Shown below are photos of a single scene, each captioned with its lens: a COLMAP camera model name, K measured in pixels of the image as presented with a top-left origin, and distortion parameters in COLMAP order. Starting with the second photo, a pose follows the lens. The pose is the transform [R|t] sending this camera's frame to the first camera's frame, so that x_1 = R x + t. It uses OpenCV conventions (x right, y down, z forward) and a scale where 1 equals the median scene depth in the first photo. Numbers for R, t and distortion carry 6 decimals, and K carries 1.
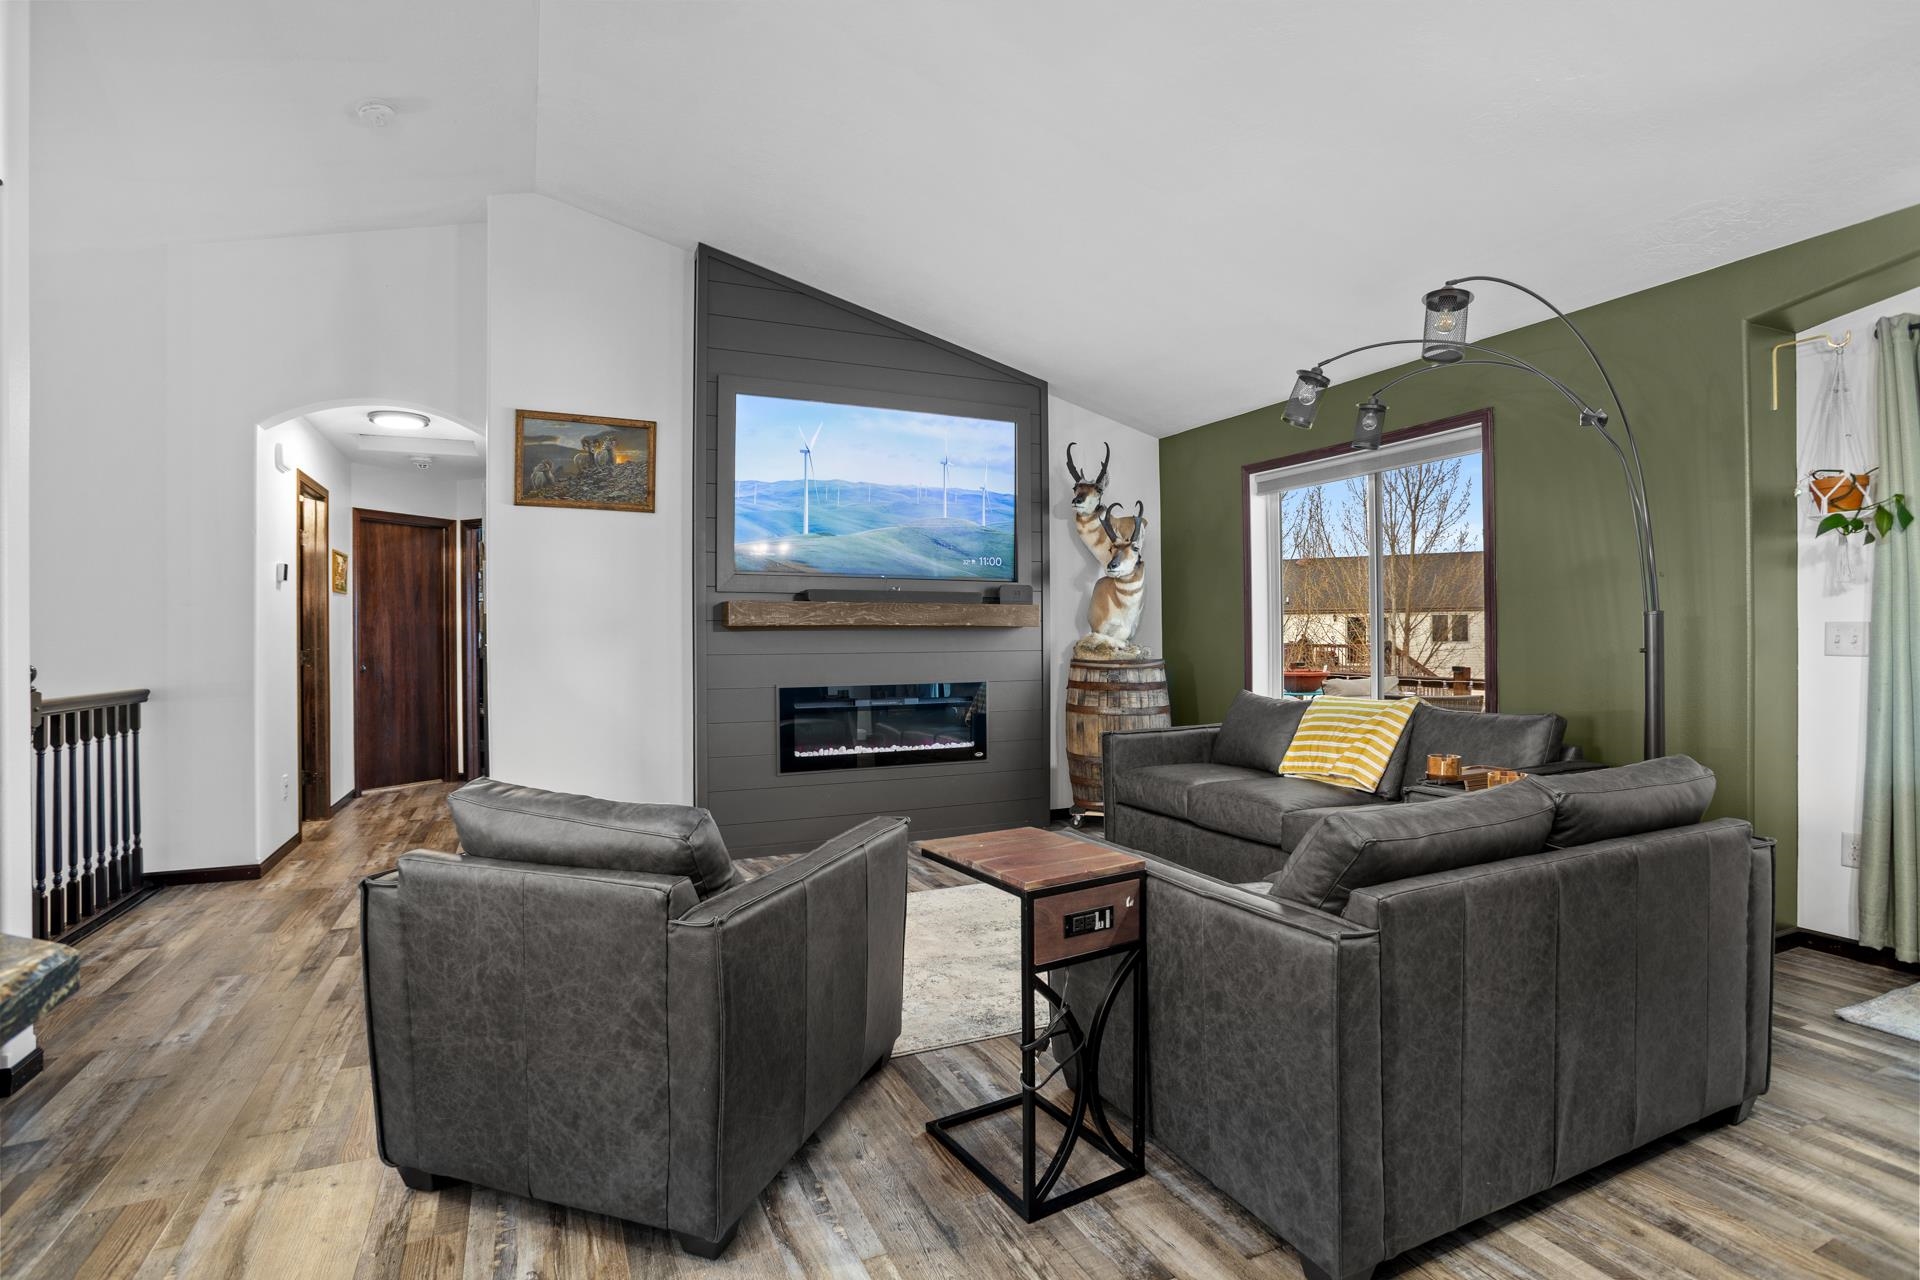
lens RADIAL K [[941.6, 0, 958.5], [0, 941.6, 633.4], [0, 0, 1]] dist [-0.083565, 0.038349]
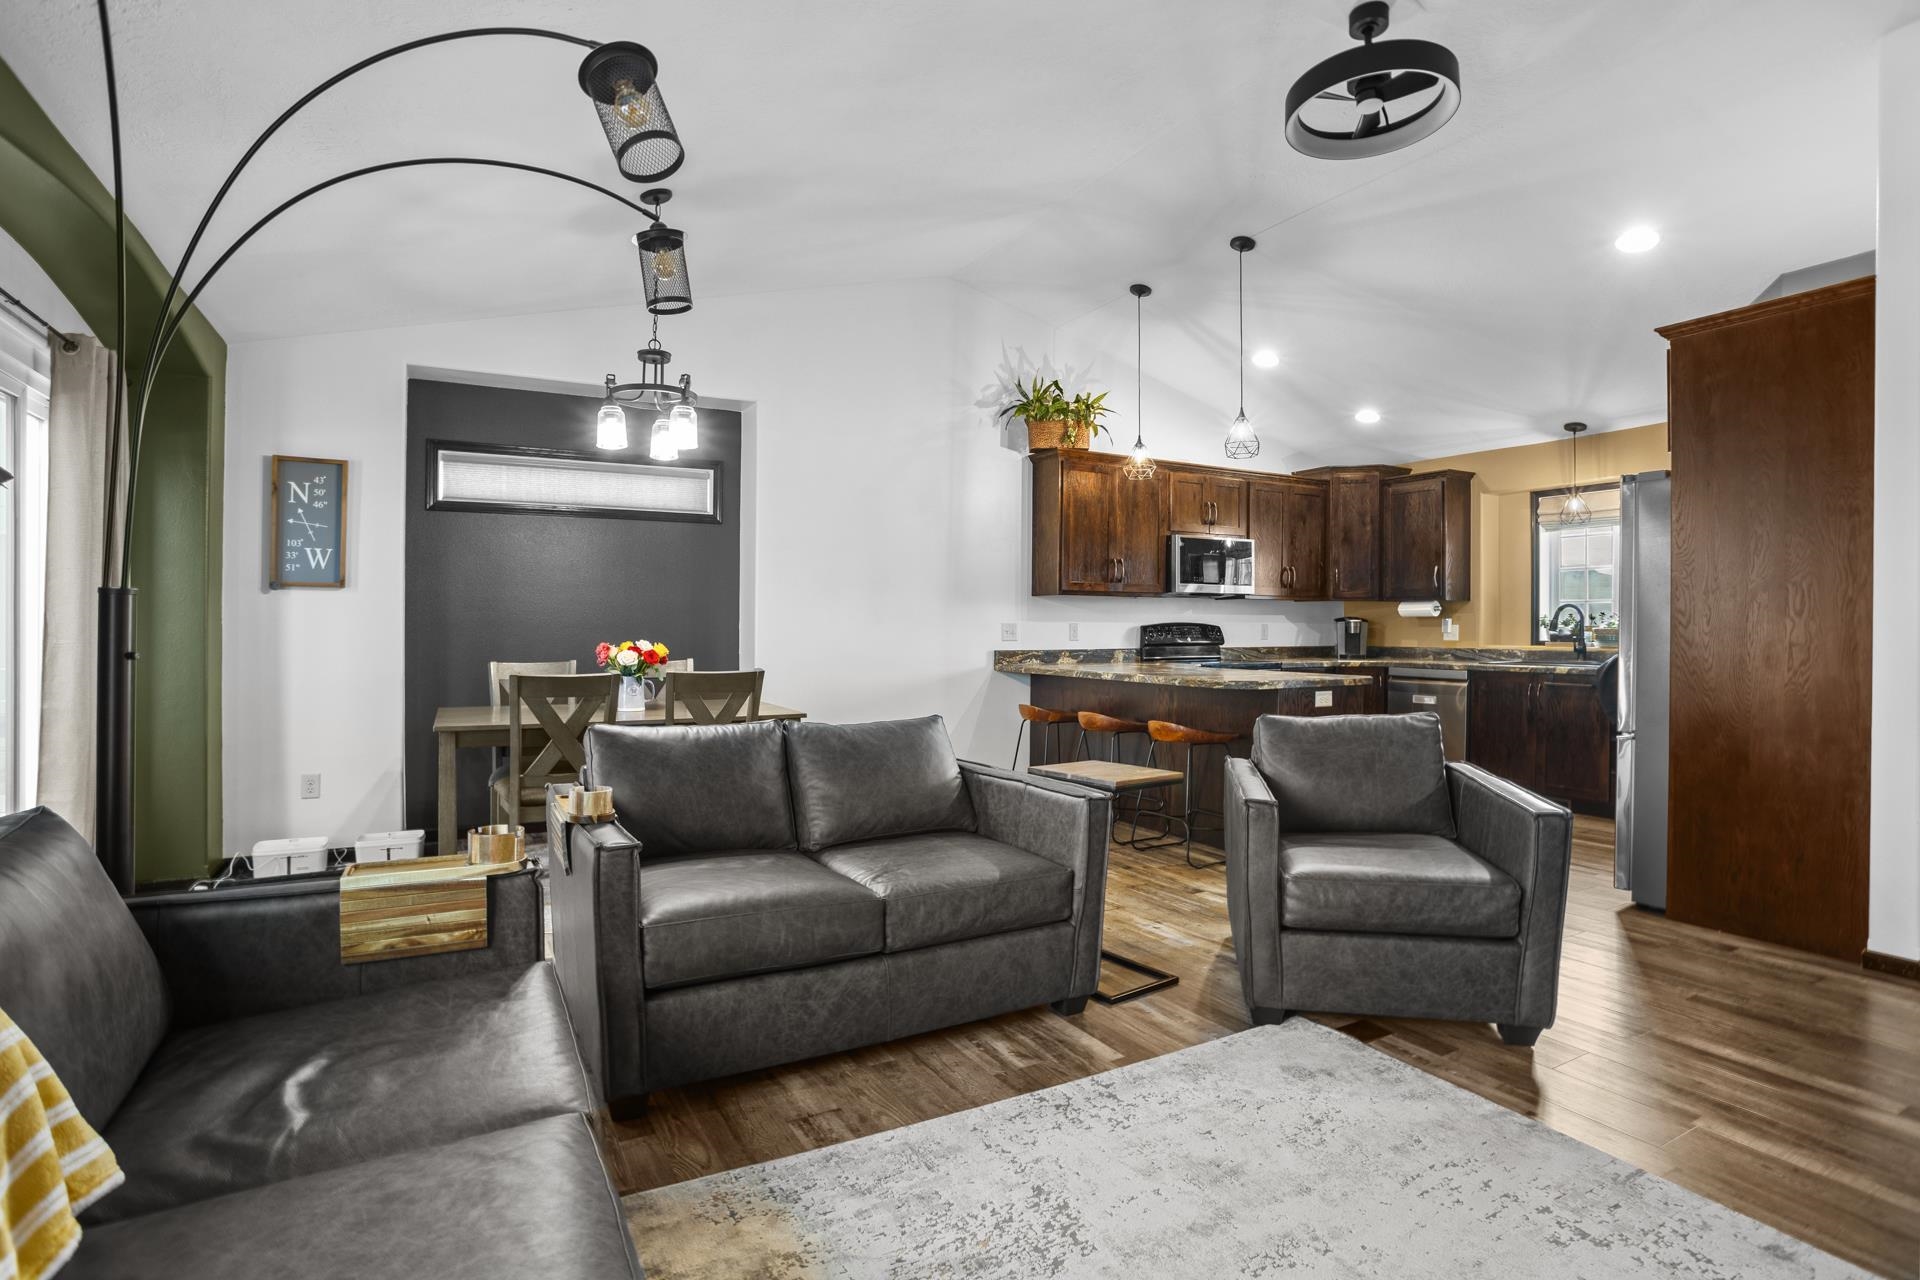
lens RADIAL K [[946.3, 0, 960.0], [0, 946.3, 640.0], [0, 0, 1]] dist [-0.073158, 0.034815]
pose [[-0.996950, 0.006956, -0.077735, 0.166509], [0.006610, 0.999967, 0.004701, 0.006728], [0.077765, 0.004173, -0.996963, 0.993551]]
